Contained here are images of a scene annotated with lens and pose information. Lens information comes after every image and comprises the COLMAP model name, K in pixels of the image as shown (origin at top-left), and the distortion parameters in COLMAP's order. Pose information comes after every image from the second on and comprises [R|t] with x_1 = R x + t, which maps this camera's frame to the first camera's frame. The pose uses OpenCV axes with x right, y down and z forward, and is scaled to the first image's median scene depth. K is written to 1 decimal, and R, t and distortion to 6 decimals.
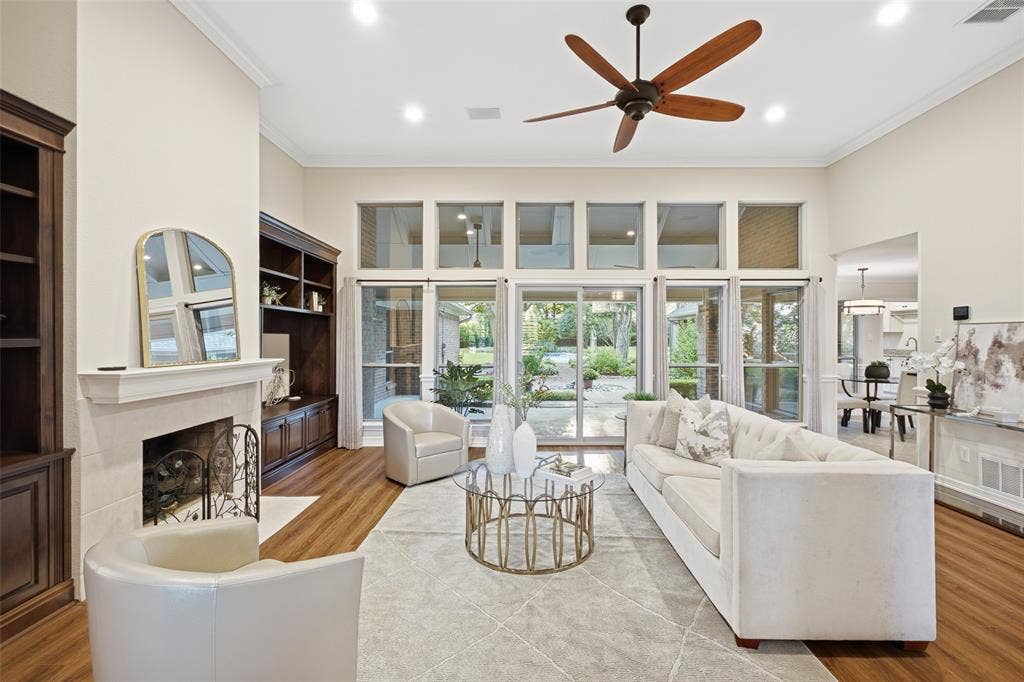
lens RADIAL K [[455.1, 0, 507.4], [0, 455.1, 338.8], [0, 0, 1]] dist [-0.001918, -0.000367]
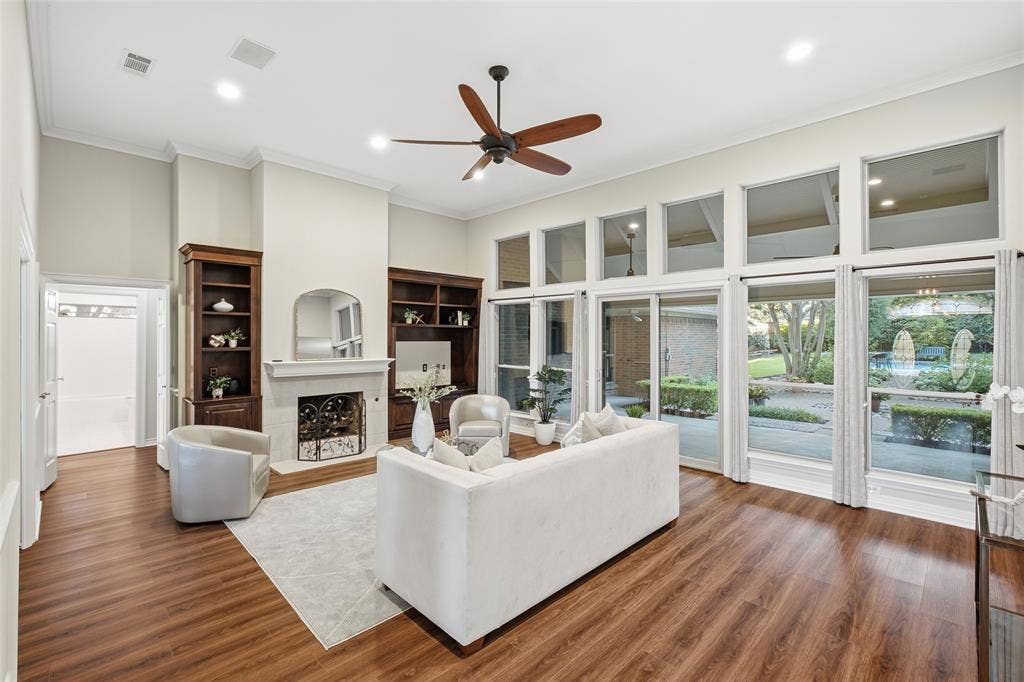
lens RADIAL K [[455.1, 0, 507.4], [0, 455.1, 338.8], [0, 0, 1]] dist [-0.001918, -0.000367]
pose [[0.701644, 0.004016, -0.712516, 0.659935], [-0.003839, 0.999991, 0.001855, -0.022180], [0.712517, 0.001434, 0.701653, 0.120899]]
